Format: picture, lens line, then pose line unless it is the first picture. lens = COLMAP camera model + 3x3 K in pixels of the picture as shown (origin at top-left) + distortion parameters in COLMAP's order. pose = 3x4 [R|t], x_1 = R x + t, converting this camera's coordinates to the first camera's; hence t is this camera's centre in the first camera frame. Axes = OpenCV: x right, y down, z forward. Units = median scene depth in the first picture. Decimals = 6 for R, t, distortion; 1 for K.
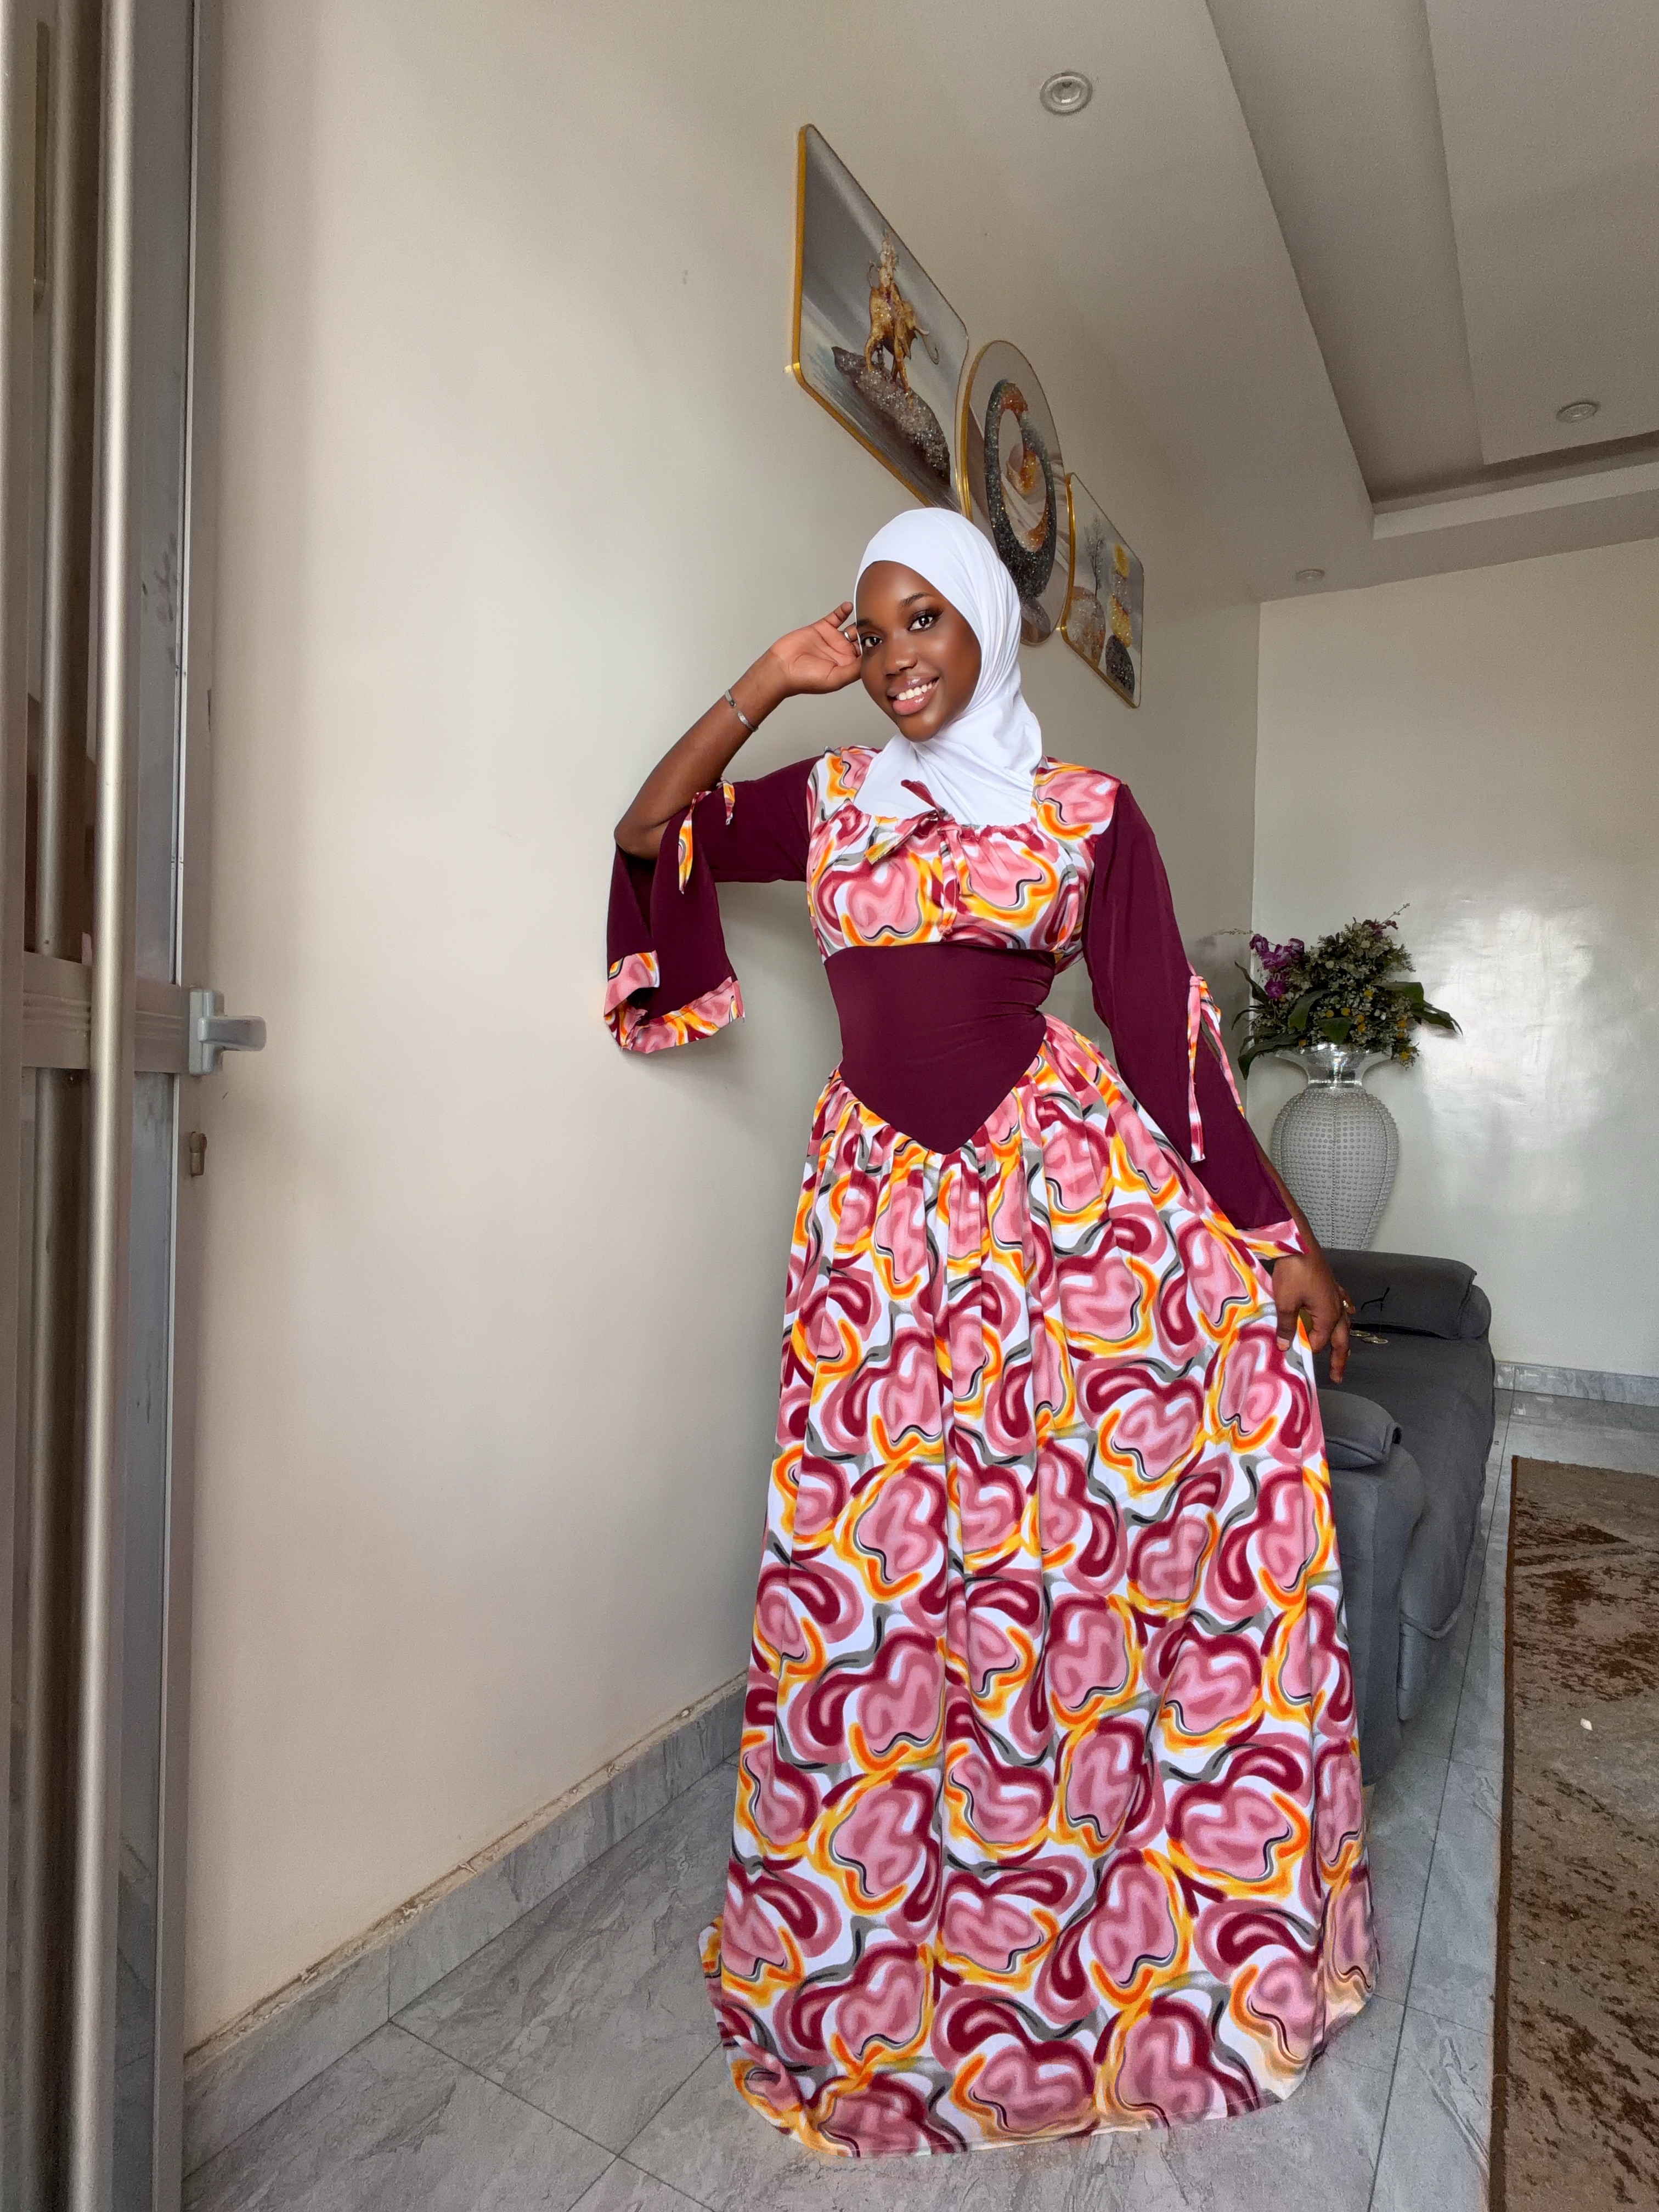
lens RADIAL K [[1240.0, 0, 833.6], [0, 1240.0, 1104.3], [0, 0, 1]] dist [0.001167, -0.000822]
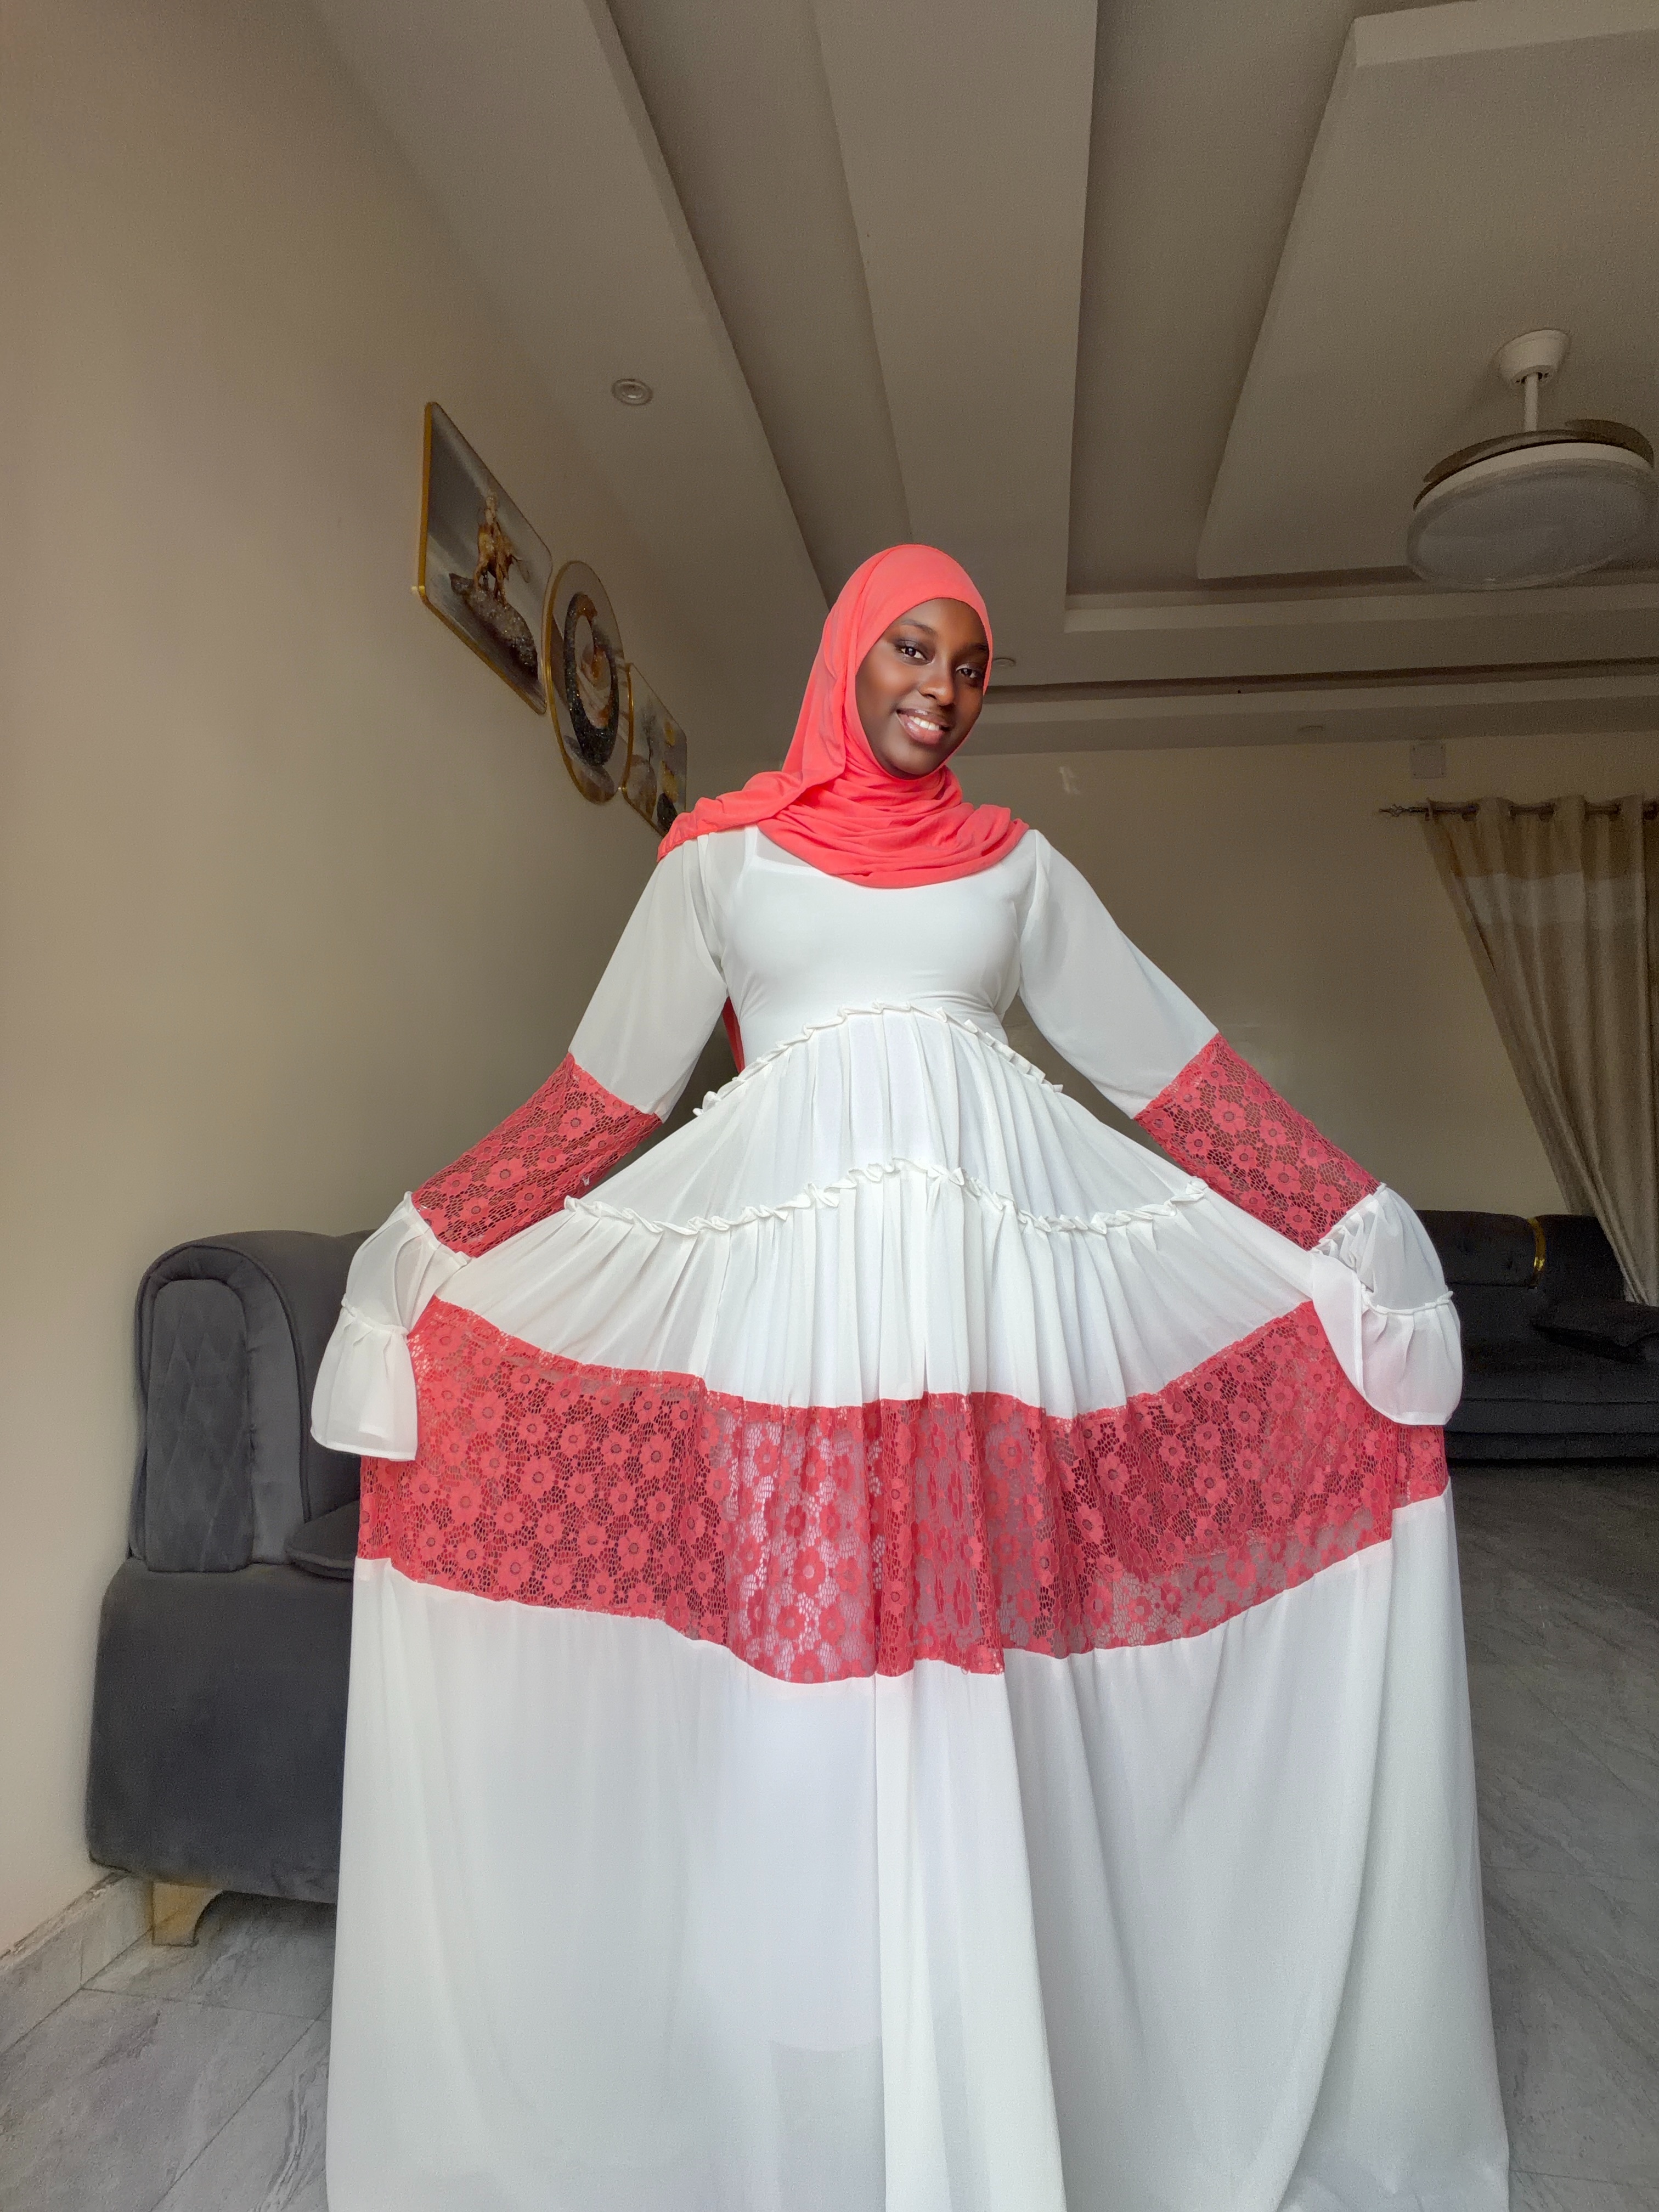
lens RADIAL K [[1243.3, 0, 834.1], [0, 1243.3, 1104.4], [0, 0, 1]] dist [0.000889, 0.001035]
pose [[0.930741, 0.012230, 0.365475, -0.078866], [0.011265, 0.998007, -0.062085, -0.003219], [-0.365506, 0.061903, 0.928748, -0.221508]]
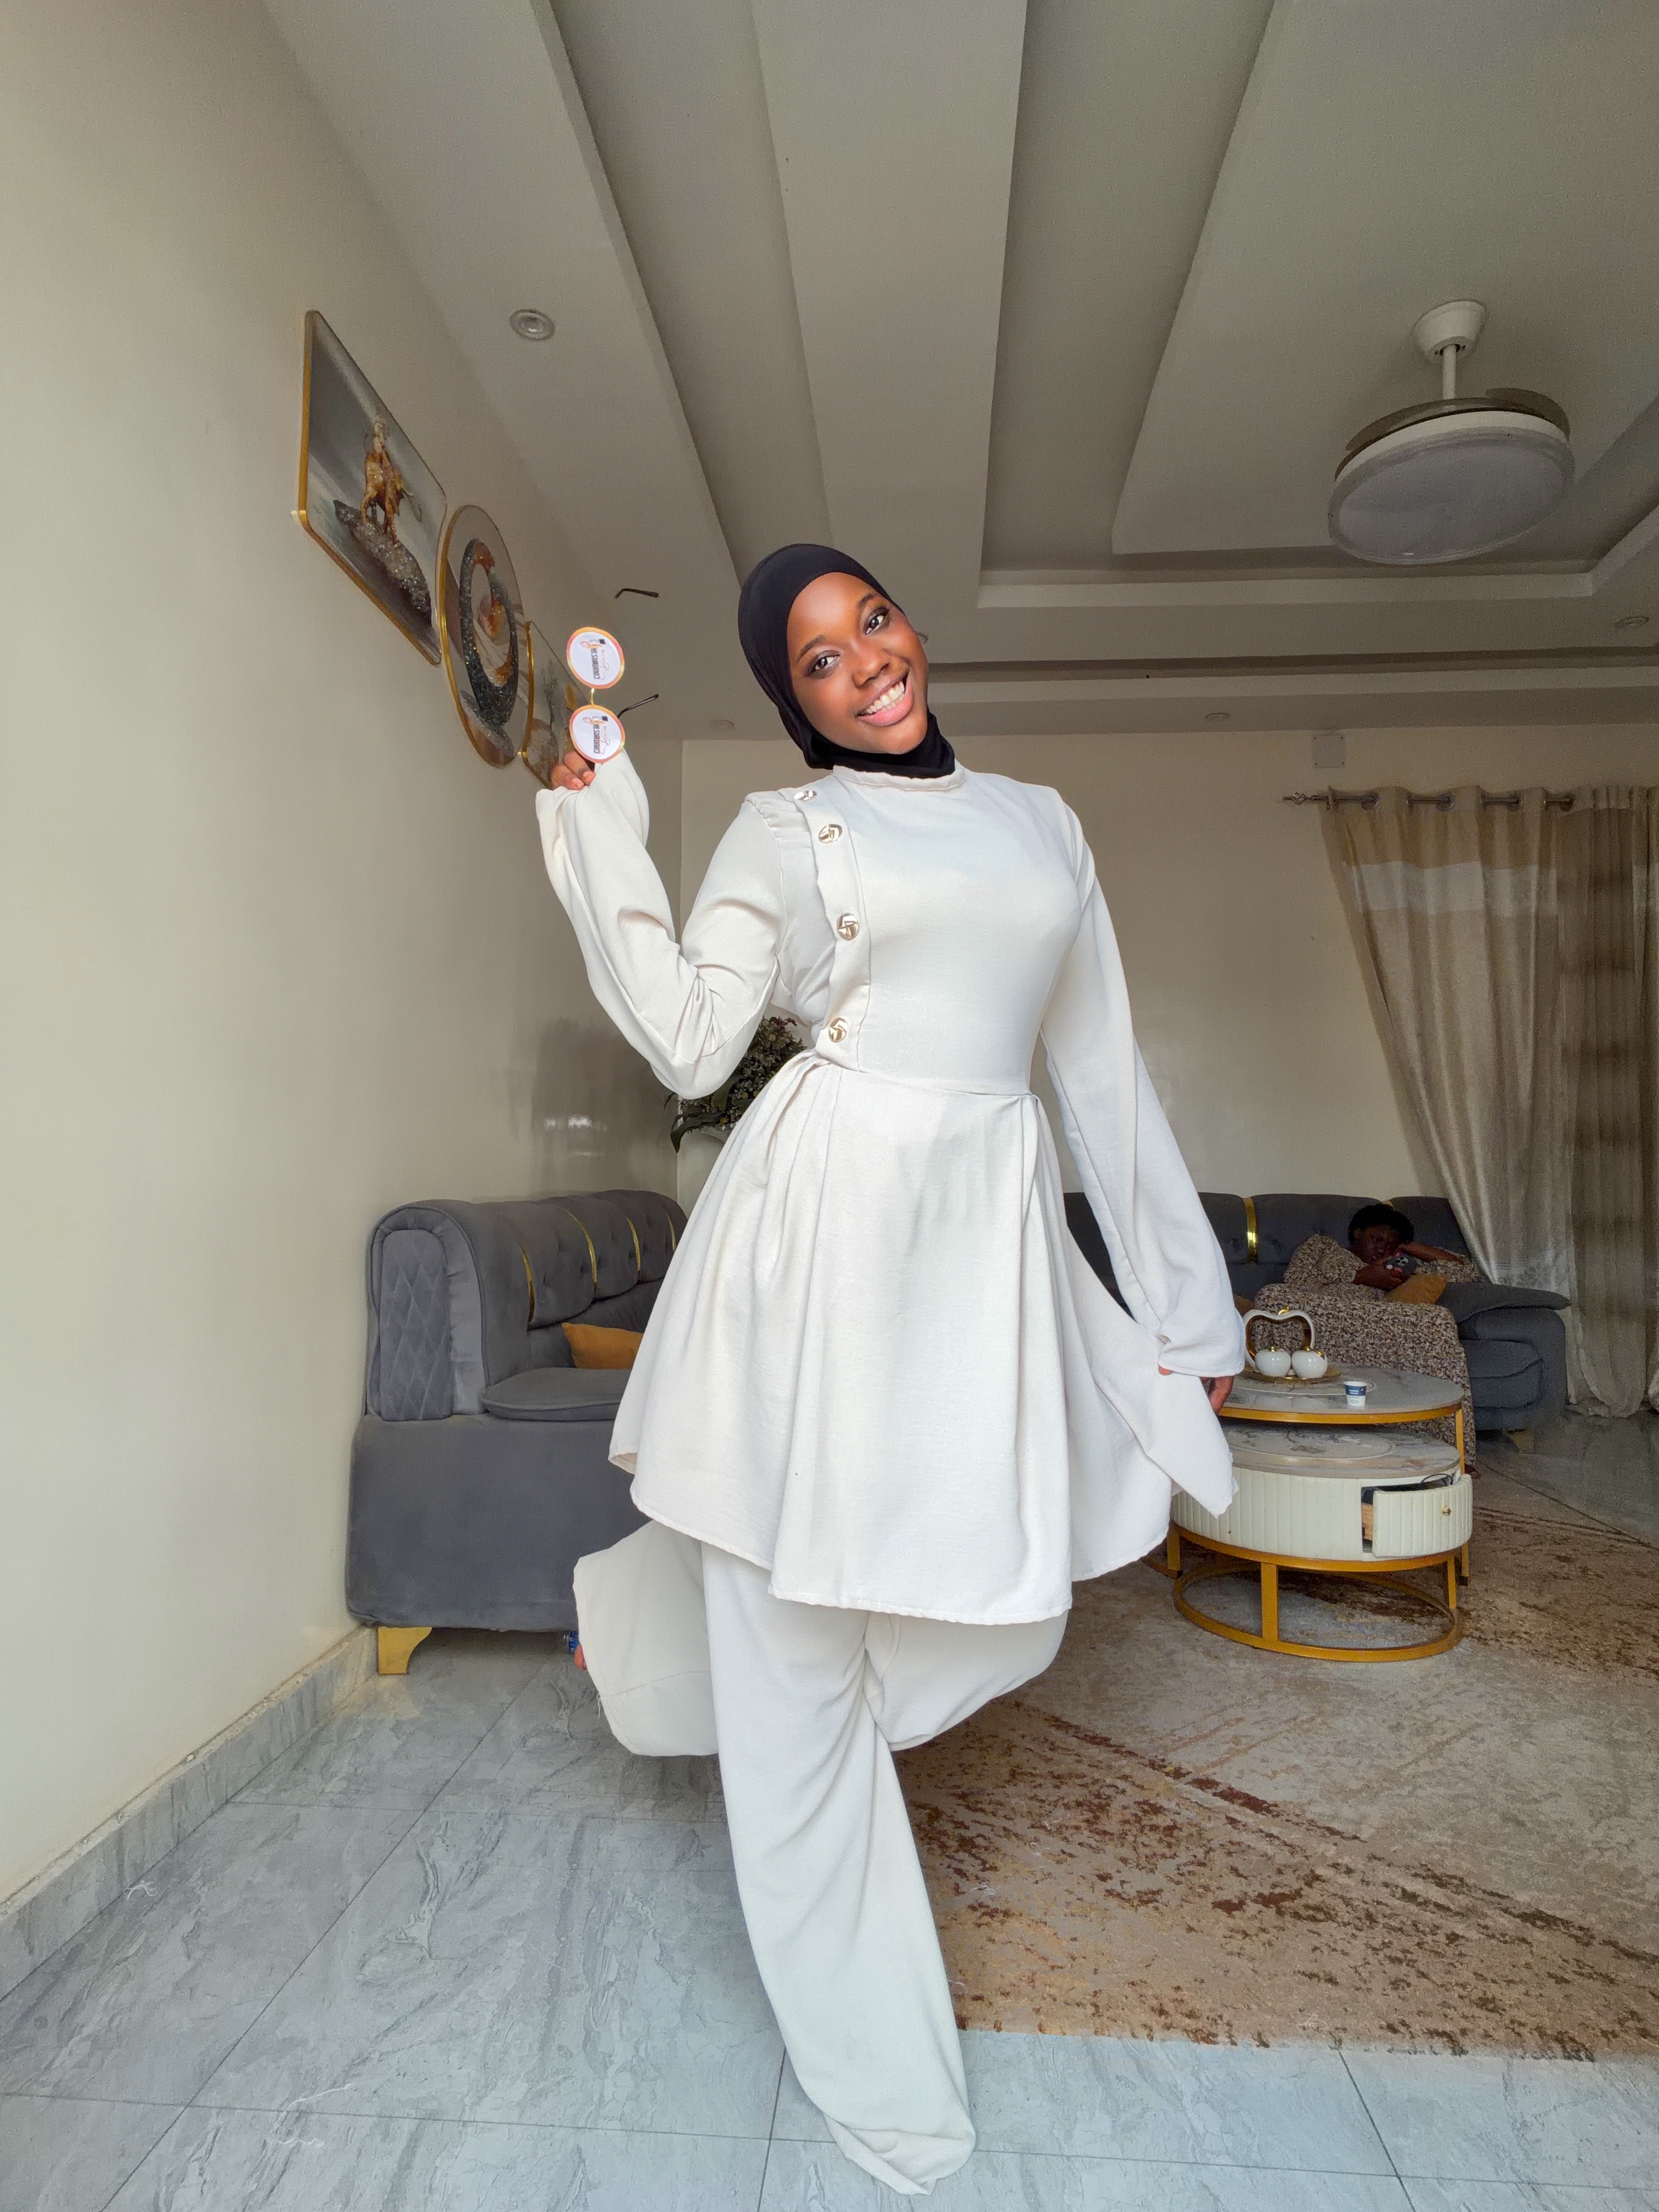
lens RADIAL K [[1240.0, 0, 833.6], [0, 1240.0, 1104.3], [0, 0, 1]] dist [0.001167, -0.000822]
pose [[0.897570, 0.007469, 0.440808, -0.075381], [0.021898, 0.997867, -0.061495, 0.016232], [-0.440327, 0.064849, 0.895493, -0.155078]]
